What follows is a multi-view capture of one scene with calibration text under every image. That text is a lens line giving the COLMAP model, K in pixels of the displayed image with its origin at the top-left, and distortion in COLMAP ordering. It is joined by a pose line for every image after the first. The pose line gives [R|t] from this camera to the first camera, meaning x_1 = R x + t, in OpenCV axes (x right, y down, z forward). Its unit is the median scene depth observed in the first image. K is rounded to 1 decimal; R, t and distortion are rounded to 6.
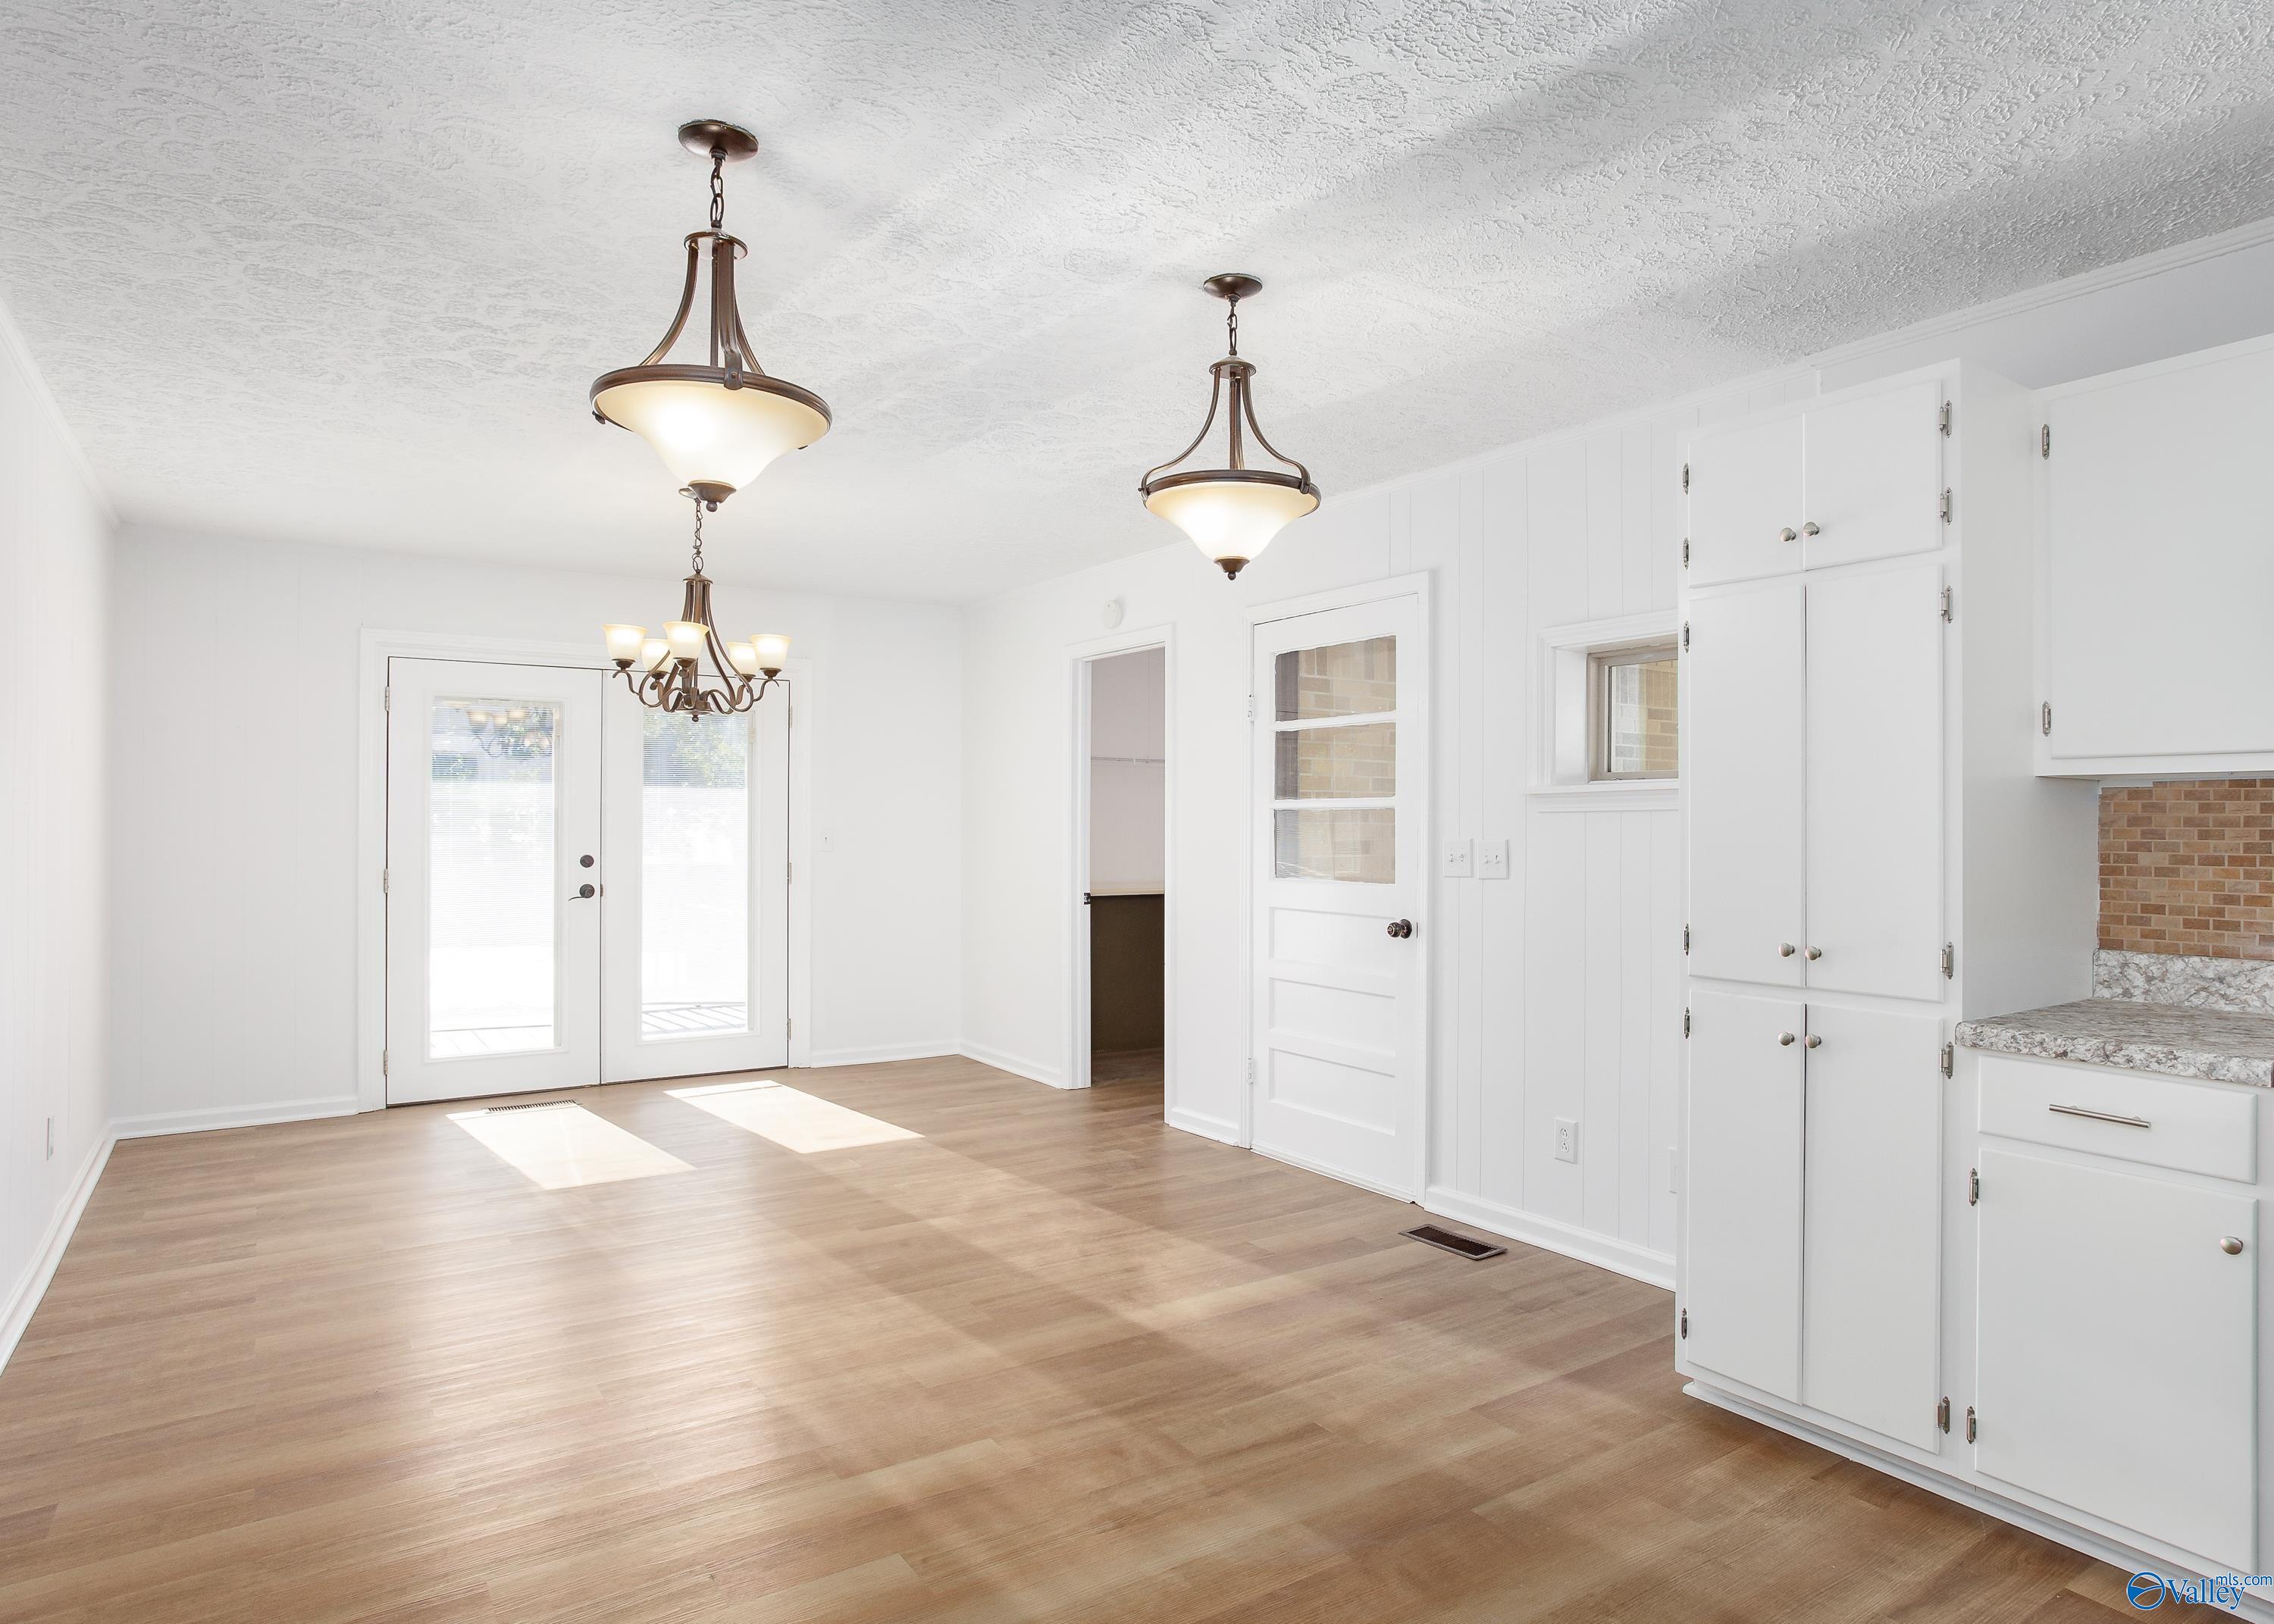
lens RADIAL K [[1311.1, 0, 1137.0], [0, 1311.1, 812.0], [0, 0, 1]] dist [-0.001977, 0.035492]
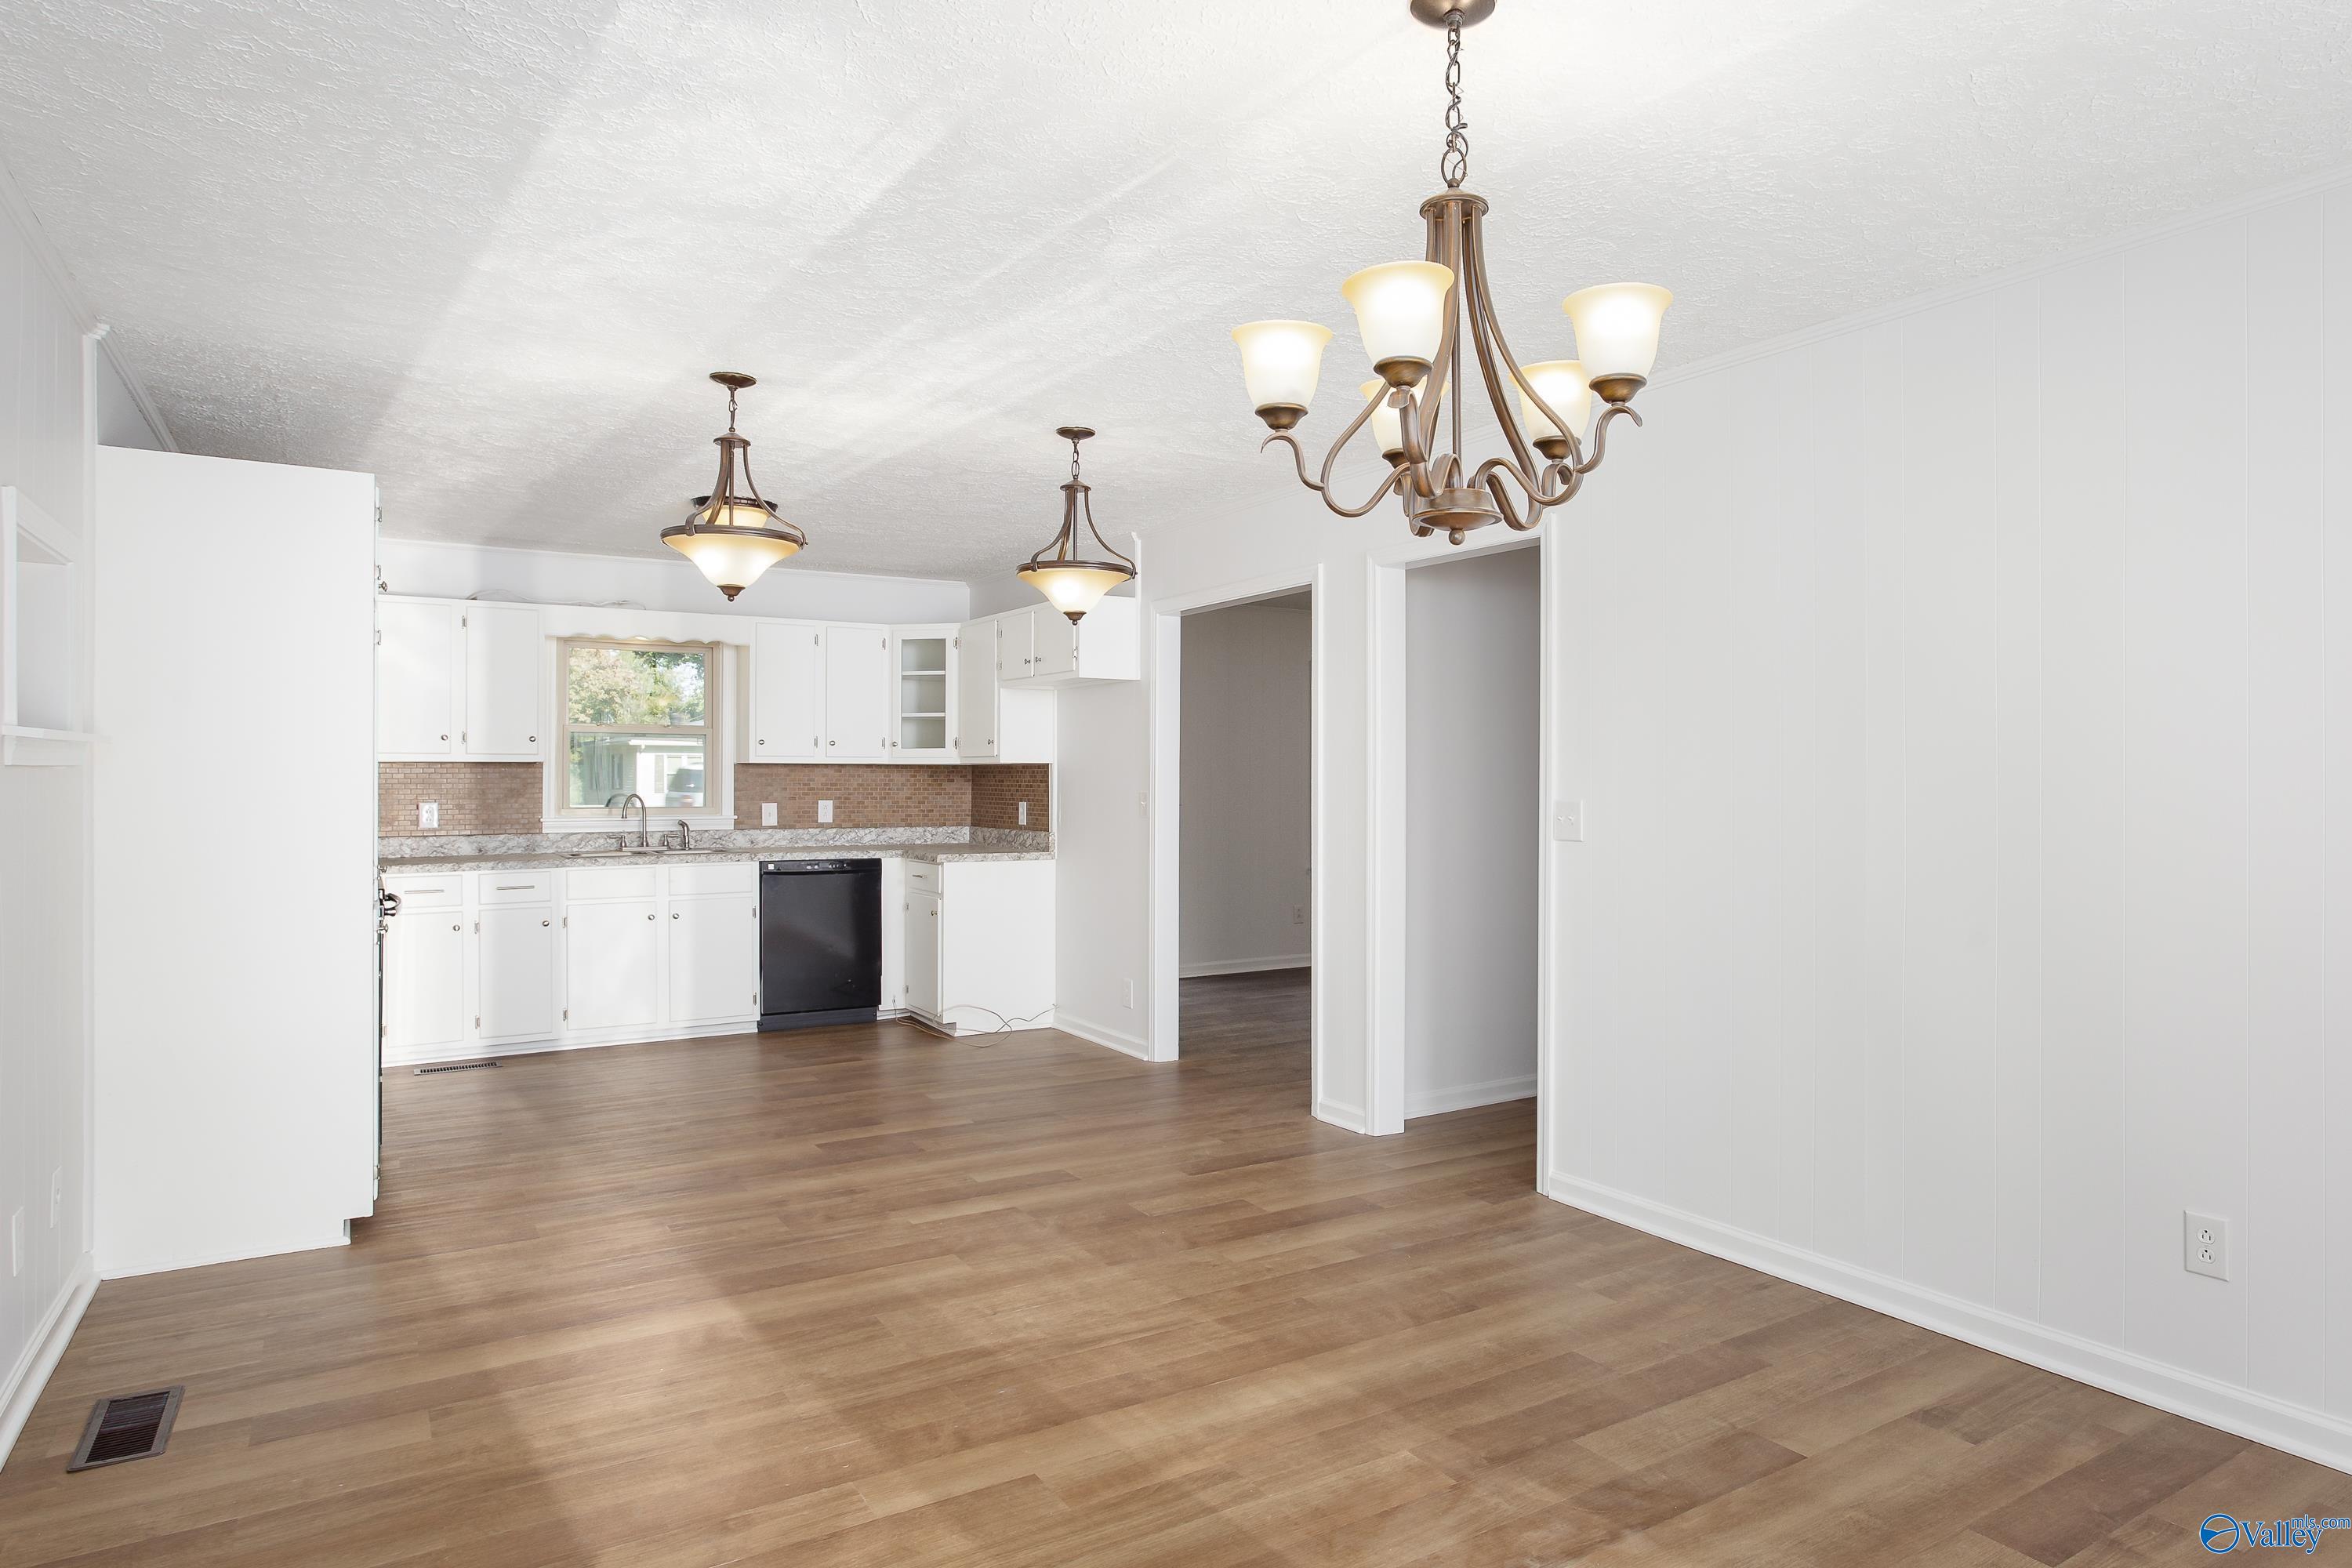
lens RADIAL K [[1356.4, 0, 1176.0], [0, 1356.4, 784.0], [0, 0, 1]] dist [-0.000640, -0.000753]
pose [[-0.998982, -0.002411, 0.045052, -0.329777], [-0.002374, 0.999997, 0.000881, 0.006327], [-0.045054, 0.000774, -0.998984, 1.763959]]
